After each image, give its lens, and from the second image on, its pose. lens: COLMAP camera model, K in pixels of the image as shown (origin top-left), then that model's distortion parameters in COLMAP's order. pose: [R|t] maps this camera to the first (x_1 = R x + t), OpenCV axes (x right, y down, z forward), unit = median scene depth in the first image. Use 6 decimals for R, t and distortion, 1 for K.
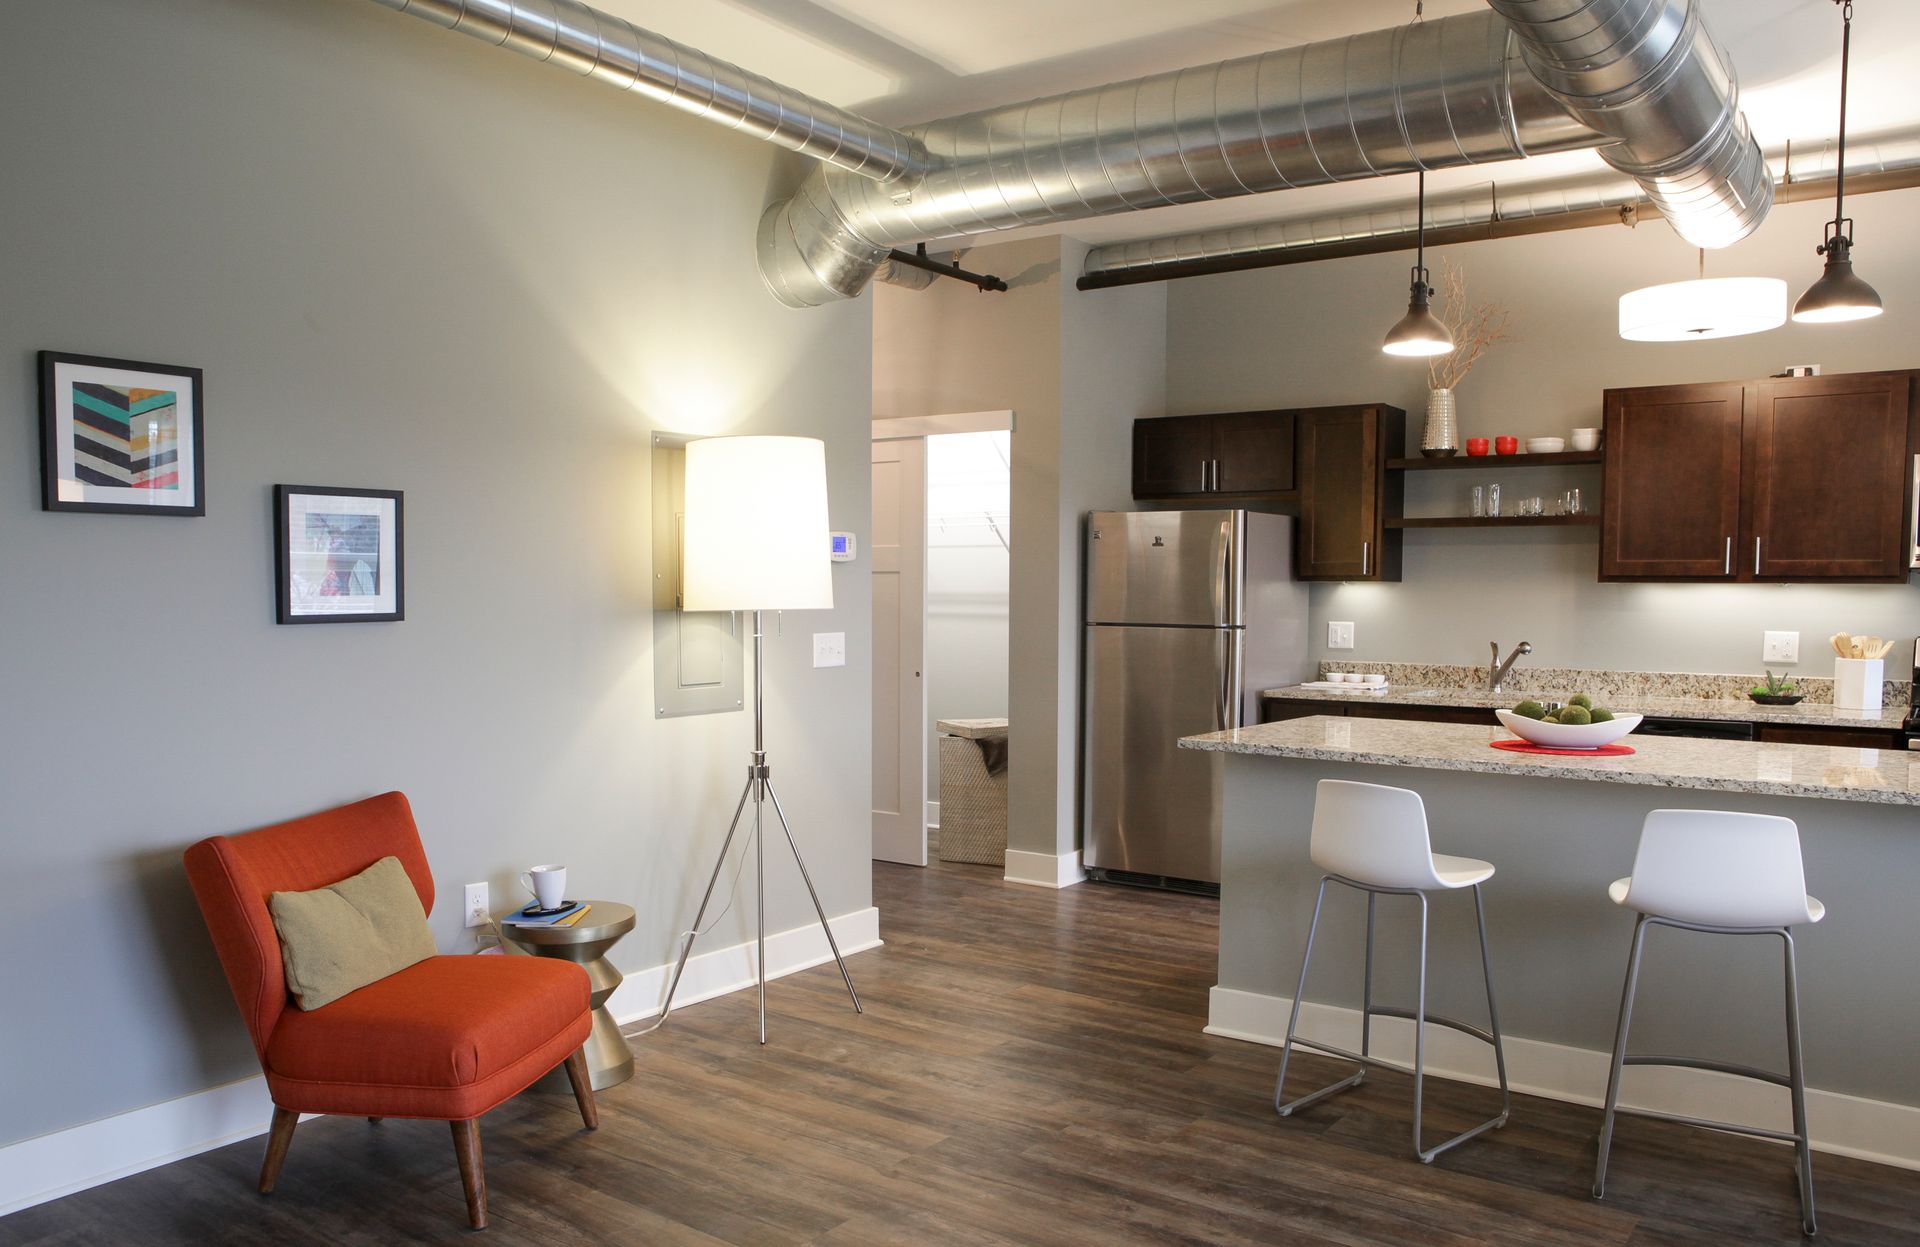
lens RADIAL K [[1455.1, 0, 976.4], [0, 1455.1, 699.2], [0, 0, 1]] dist [-0.088848, 0.070575]
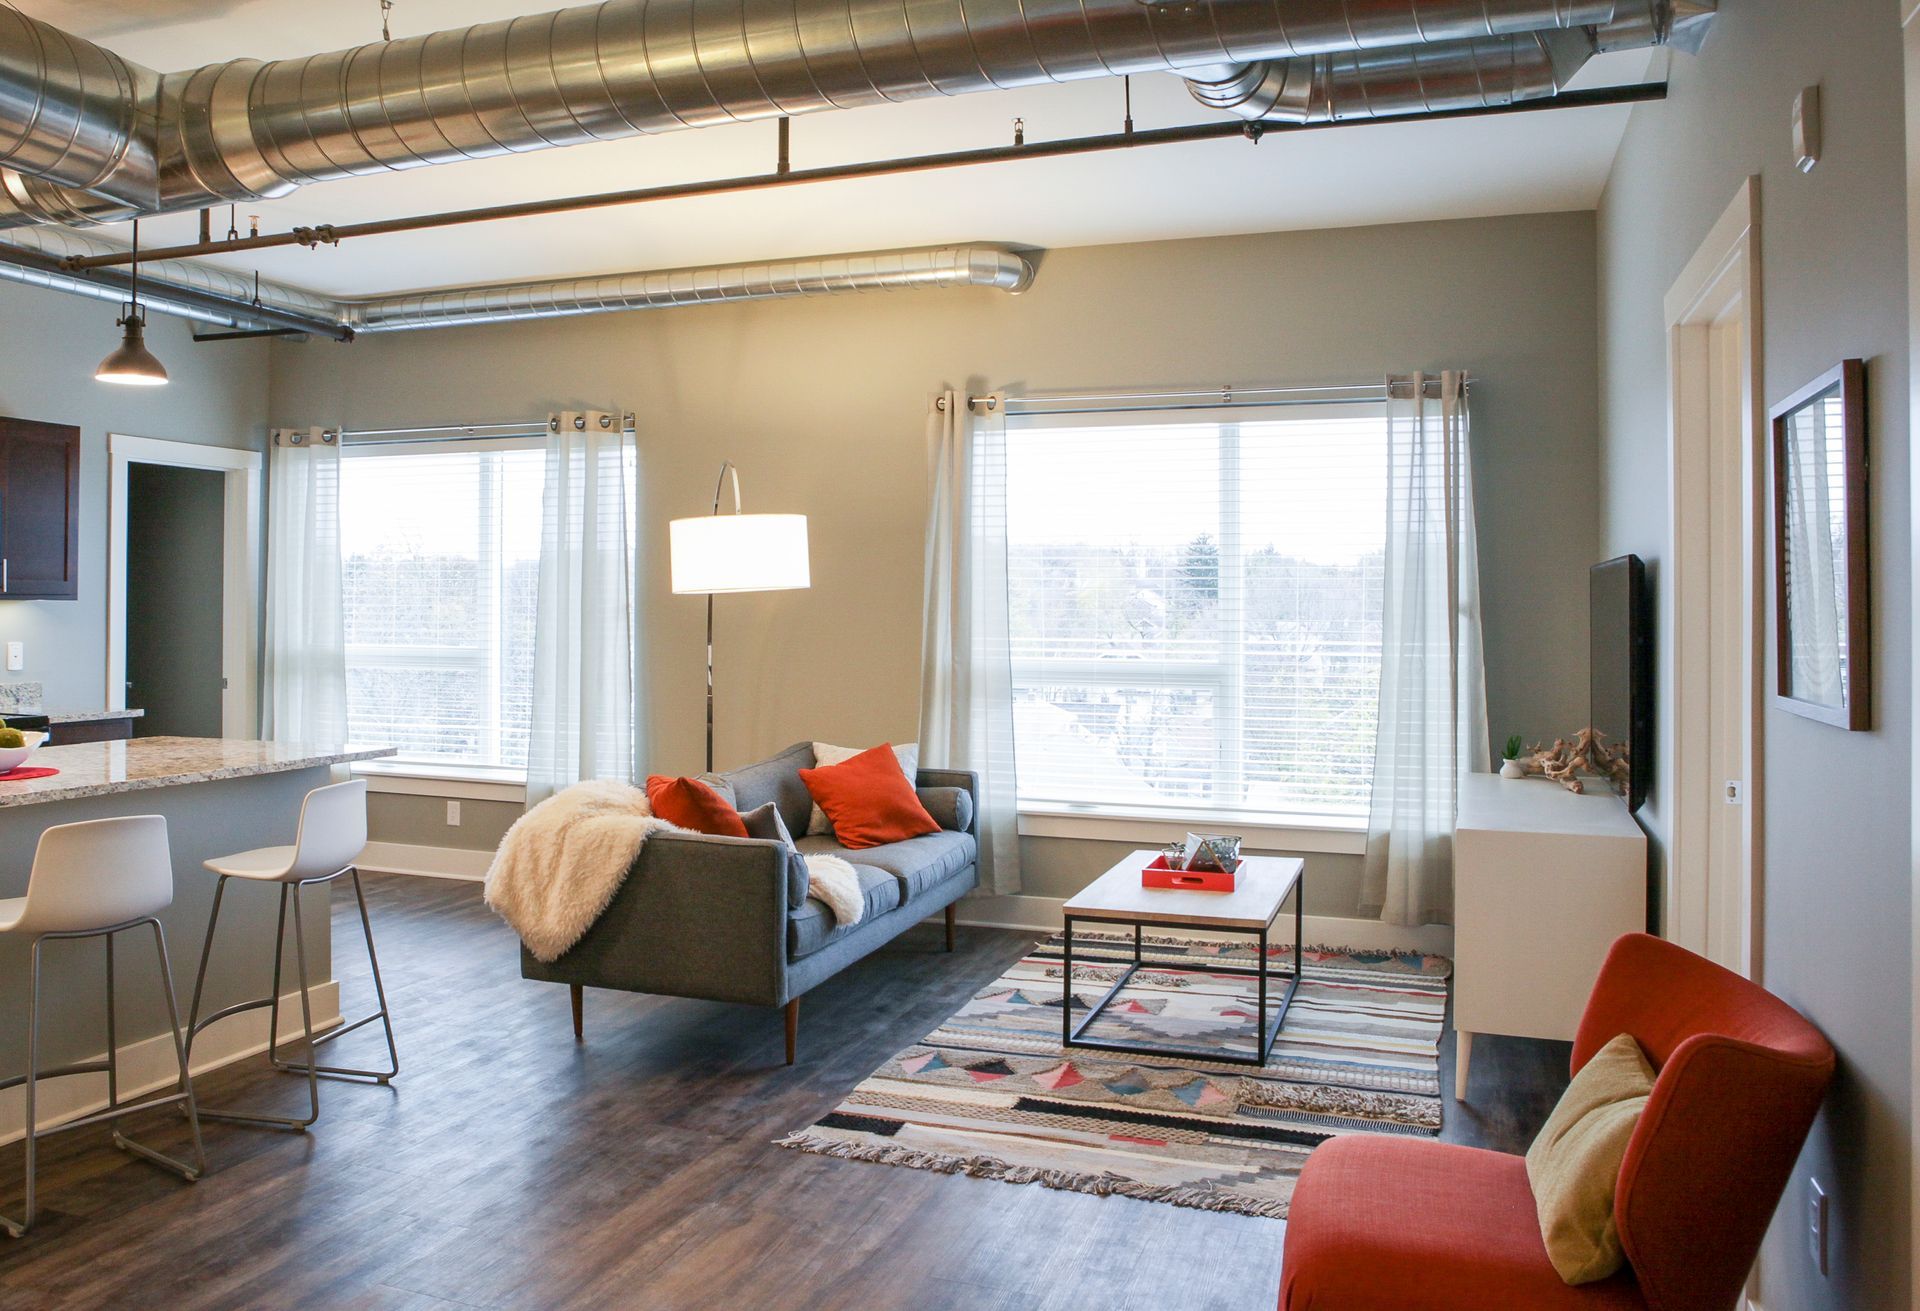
lens RADIAL K [[1504.8, 0, 869.1], [0, 1504.8, 585.2], [0, 0, 1]] dist [-0.134399, 0.129487]
pose [[-0.234639, 0.003994, 0.972074, -0.576356], [0.072122, 0.997307, 0.013311, -0.053527], [-0.969404, 0.073231, -0.234295, 0.541249]]
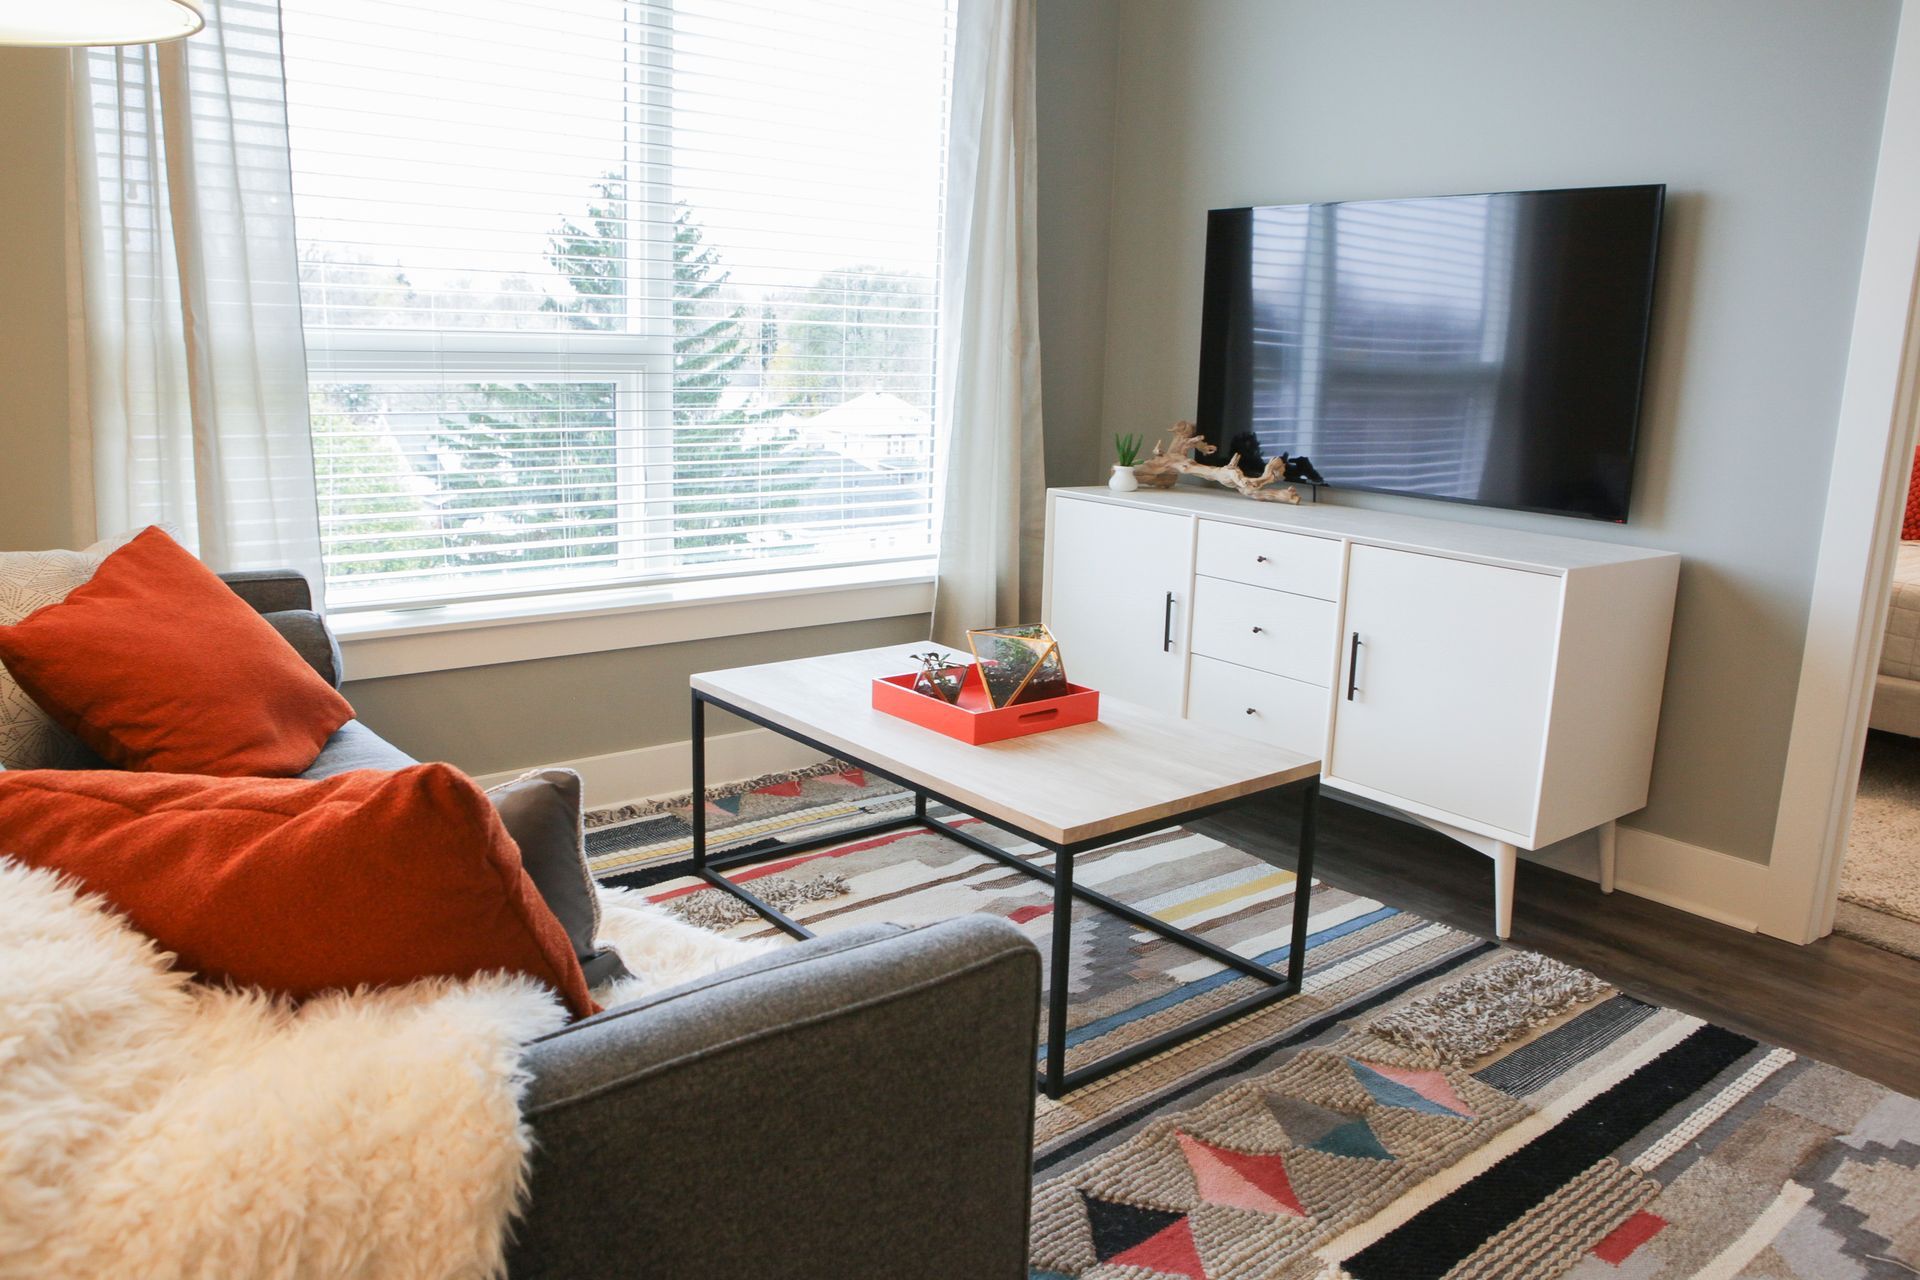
lens RADIAL K [[1339.1, 0, 958.9], [0, 1339.1, 648.7], [0, 0, 1]] dist [-0.117527, 0.089854]
pose [[-0.960595, -0.092837, 0.261988, 0.278337], [-0.014759, 0.958278, 0.285455, 0.009072], [-0.277558, 0.270340, -0.921888, 0.576405]]
